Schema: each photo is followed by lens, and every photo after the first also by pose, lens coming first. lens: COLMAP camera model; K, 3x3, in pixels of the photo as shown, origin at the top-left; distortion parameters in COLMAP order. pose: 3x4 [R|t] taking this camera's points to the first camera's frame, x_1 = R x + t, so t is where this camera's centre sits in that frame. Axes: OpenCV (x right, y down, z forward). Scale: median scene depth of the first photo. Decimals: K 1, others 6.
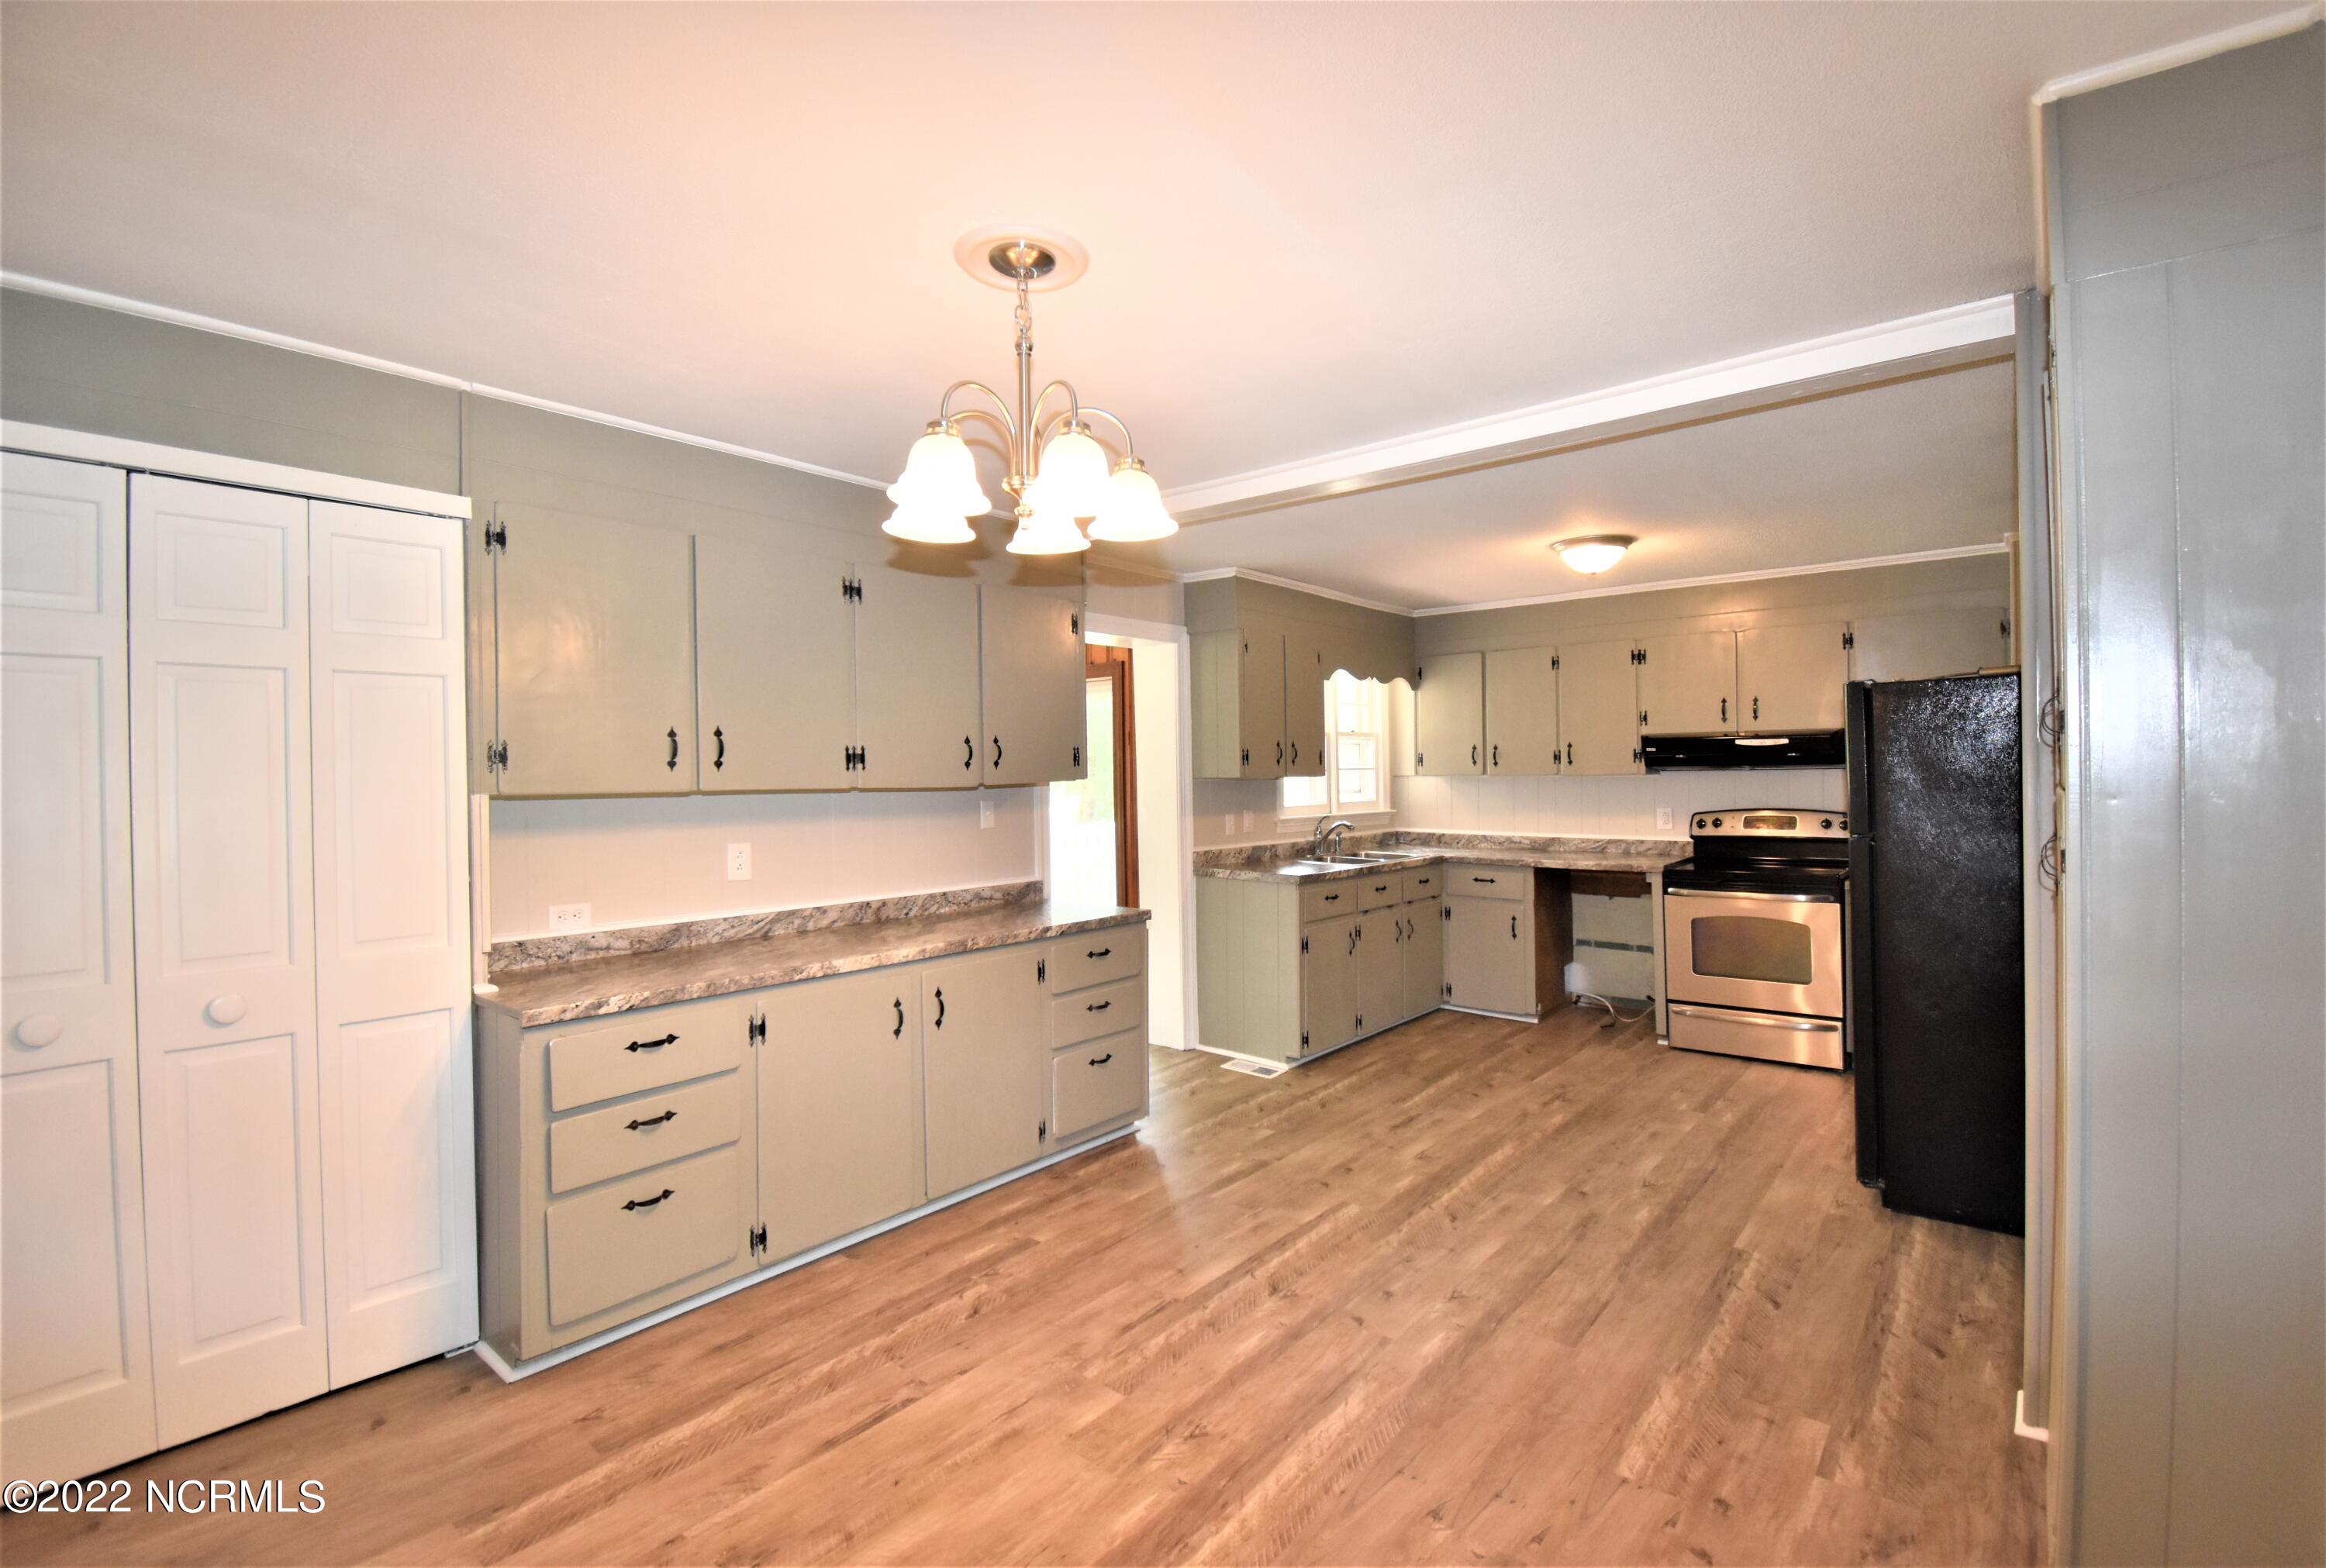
lens RADIAL K [[1039.2, 0, 1184.1], [0, 1039.2, 779.8], [0, 0, 1]] dist [0.022241, -0.029925]
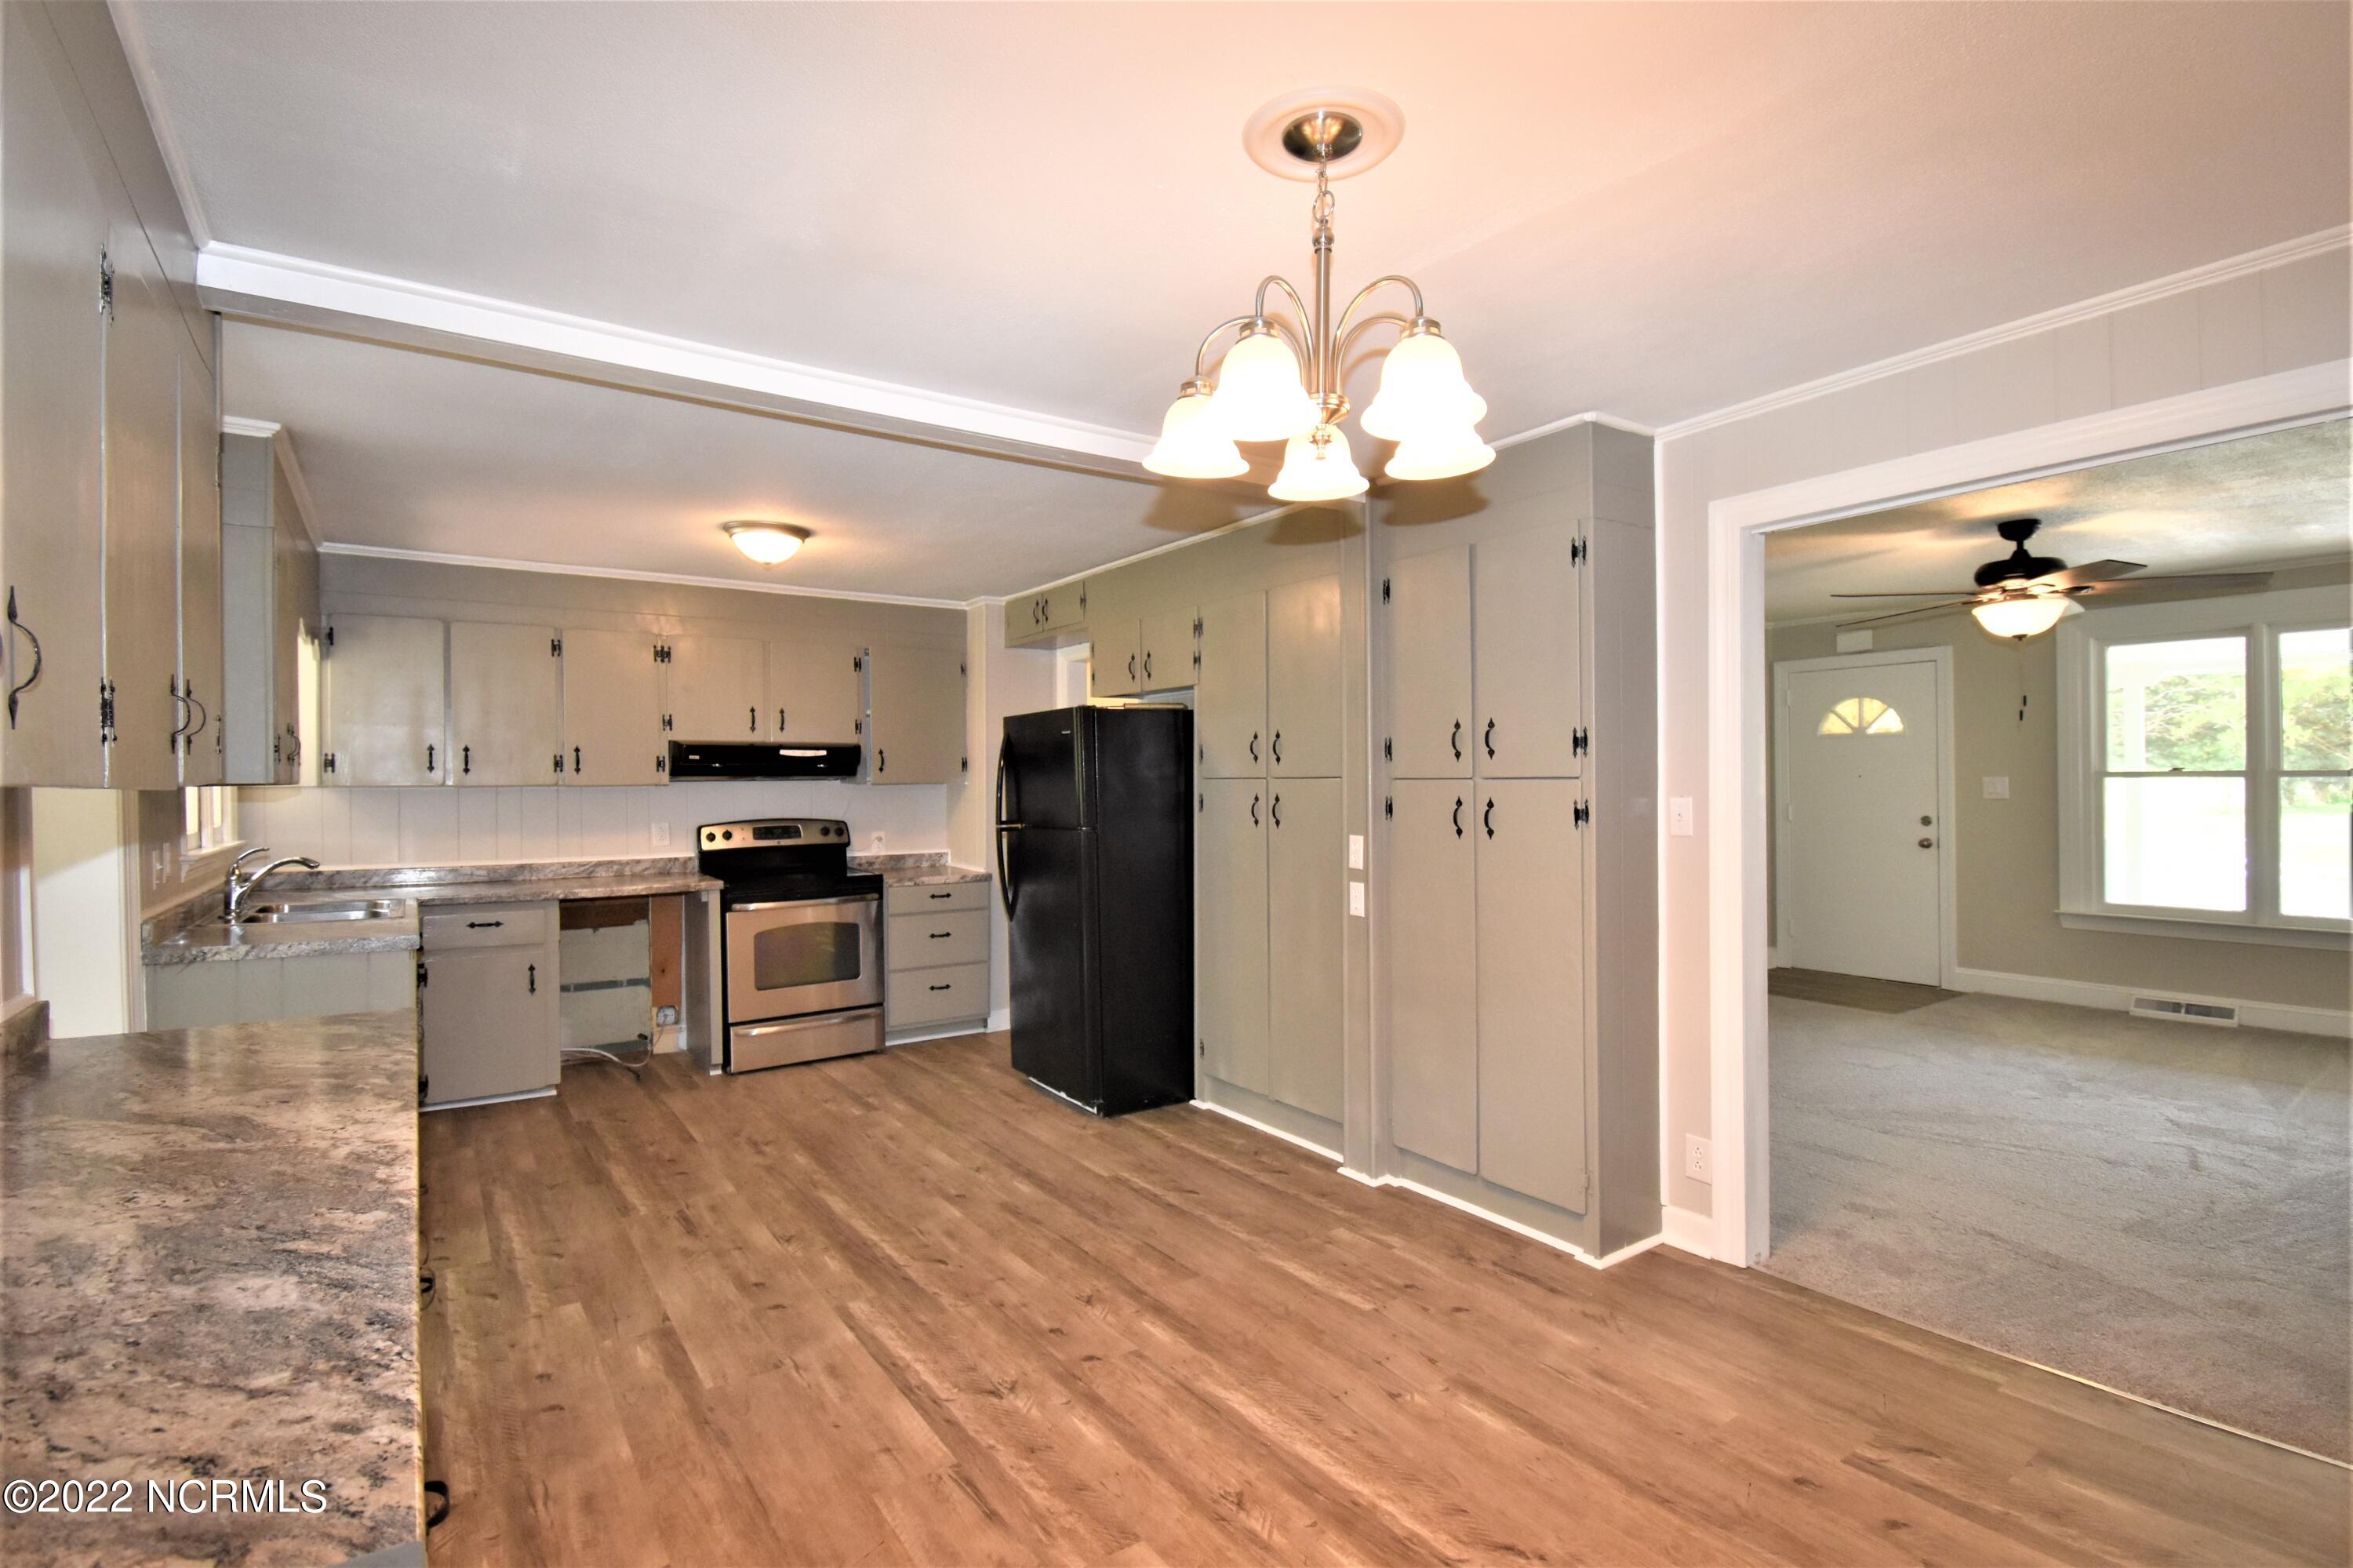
lens RADIAL K [[1116.8, 0, 1176.5], [0, 1116.8, 784.0], [0, 0, 1]] dist [0.025907, -0.032101]
pose [[0.286271, 0.007824, 0.958117, -0.602783], [0.010369, 0.999883, -0.011263, 0.015876], [-0.958093, 0.013159, 0.286156, 0.497857]]
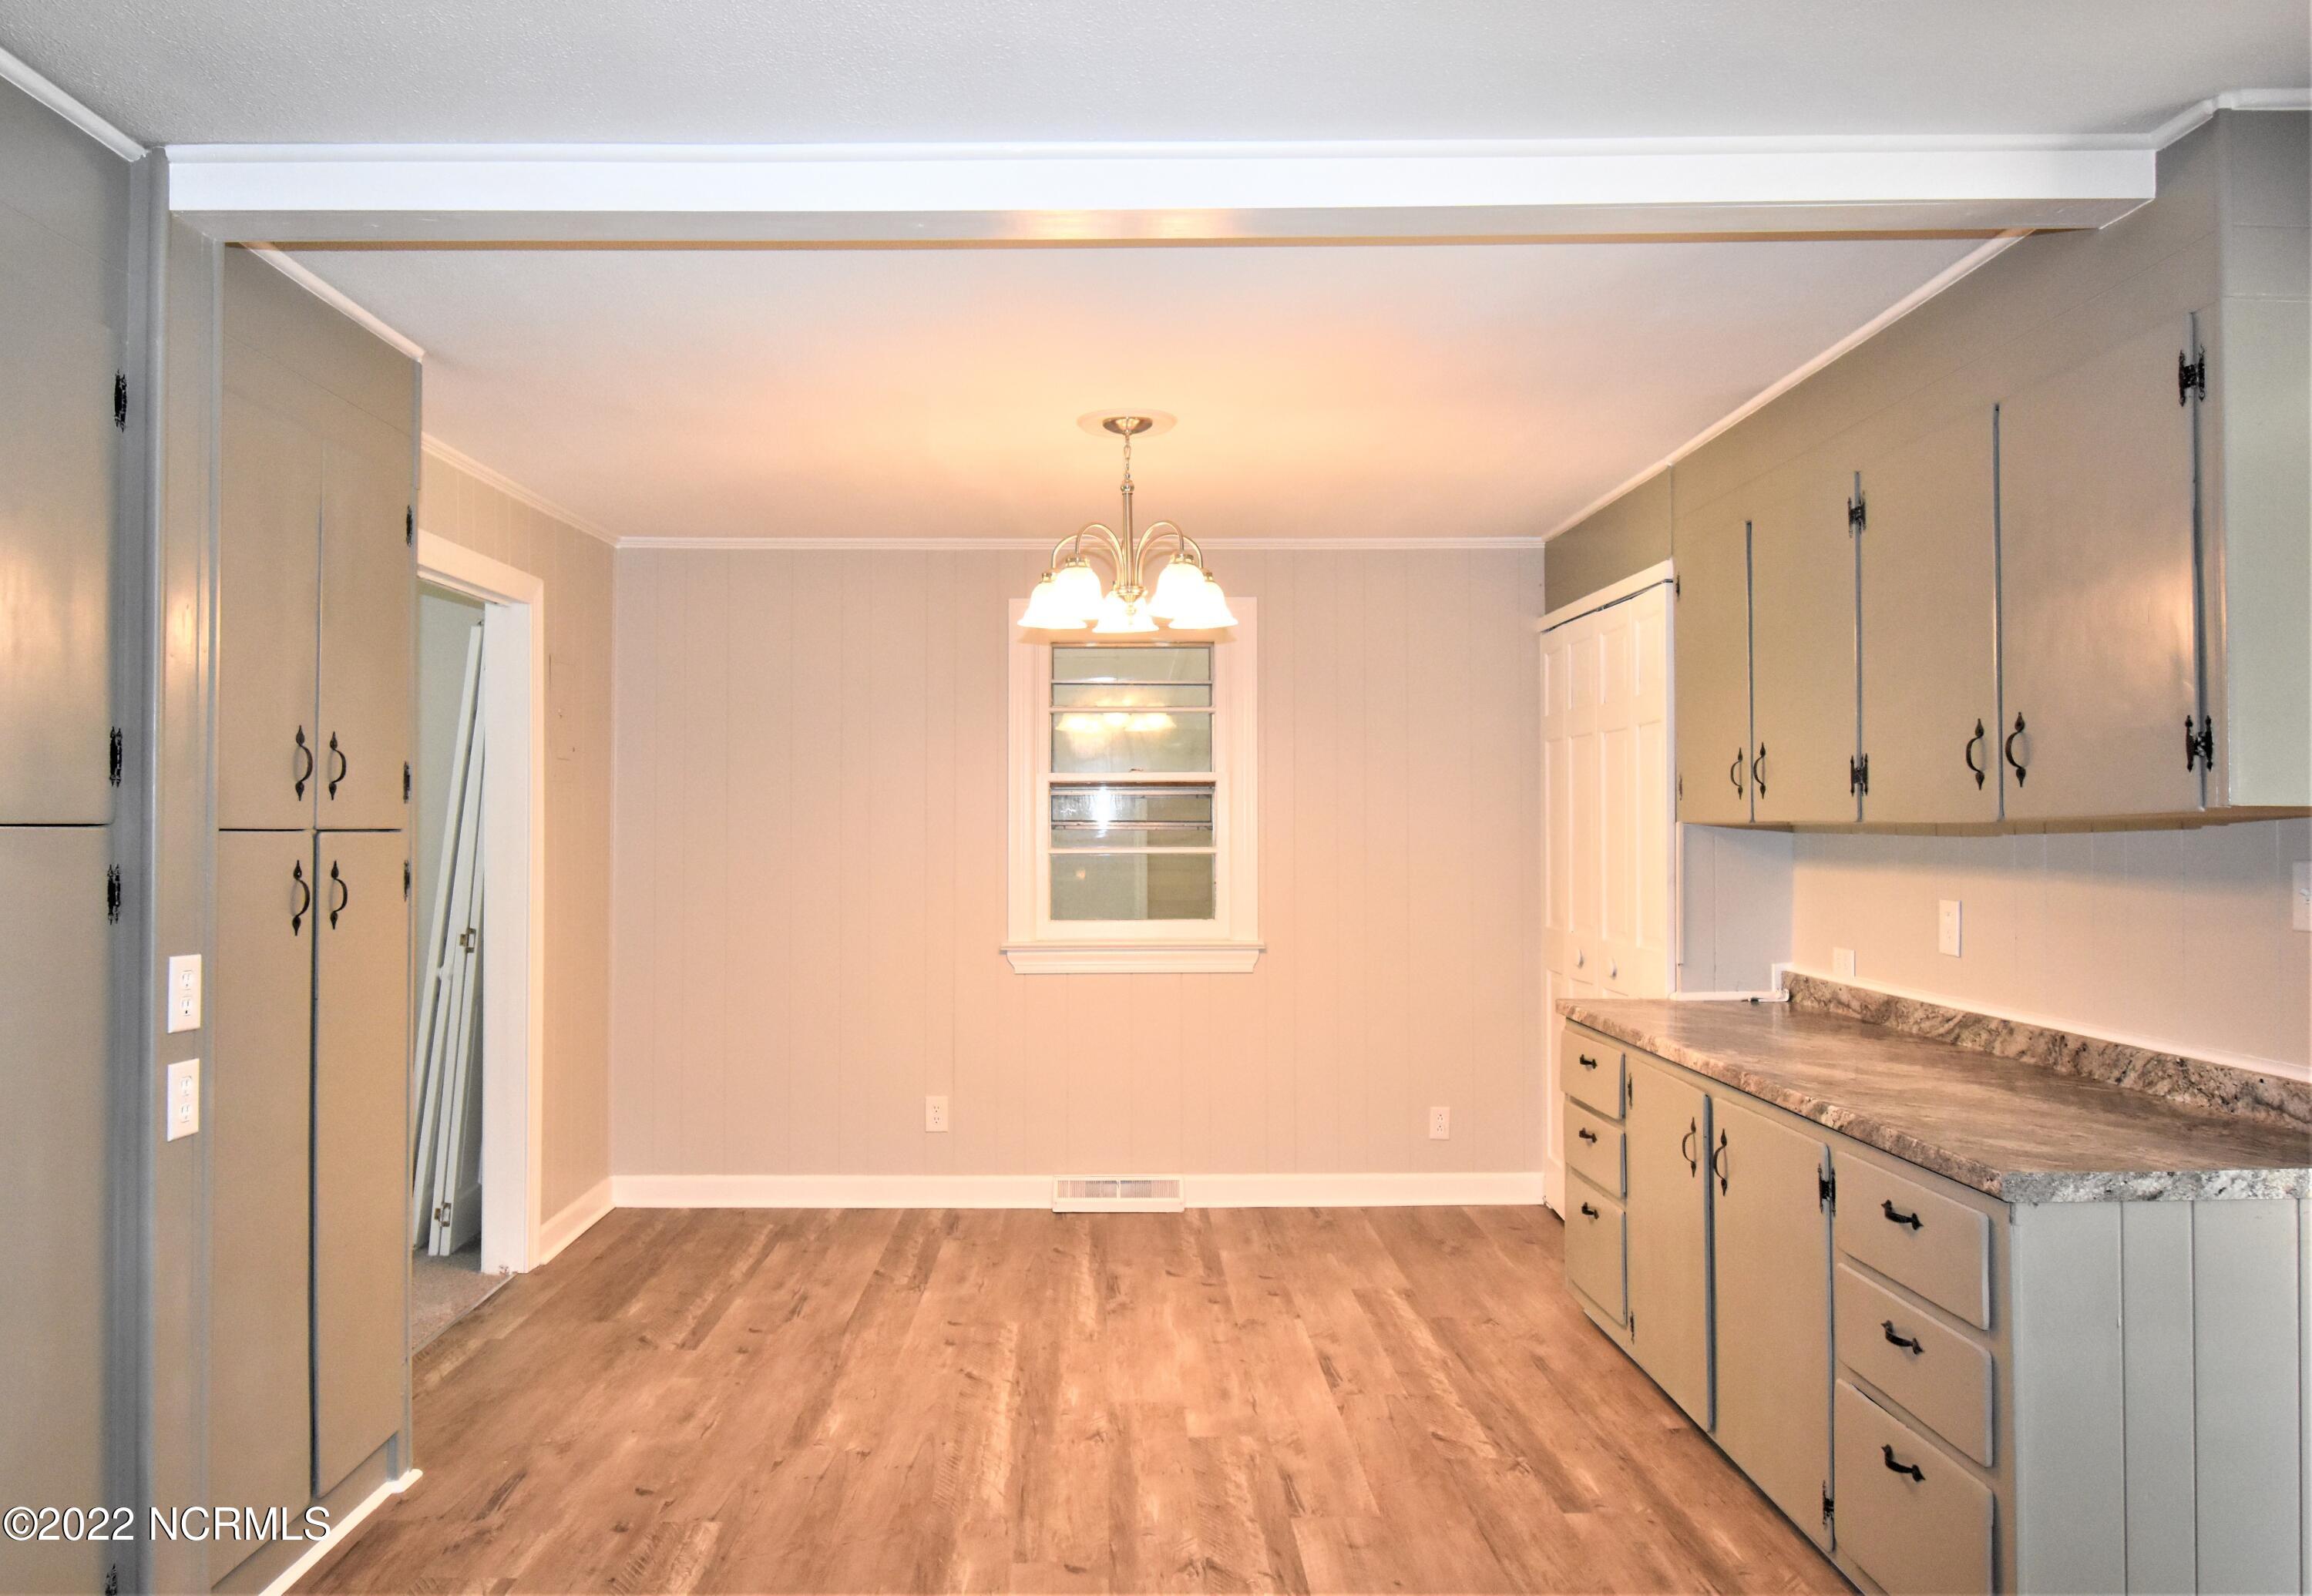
lens RADIAL K [[1557.2, 0, 1117.1], [0, 1557.2, 799.0], [0, 0, 1]] dist [0.000191, -0.000462]
pose [[-0.769529, 0.002893, -0.638605, 0.648328], [0.009891, 0.999924, -0.007389, -0.003319], [0.638535, -0.012003, -0.769499, 1.449532]]
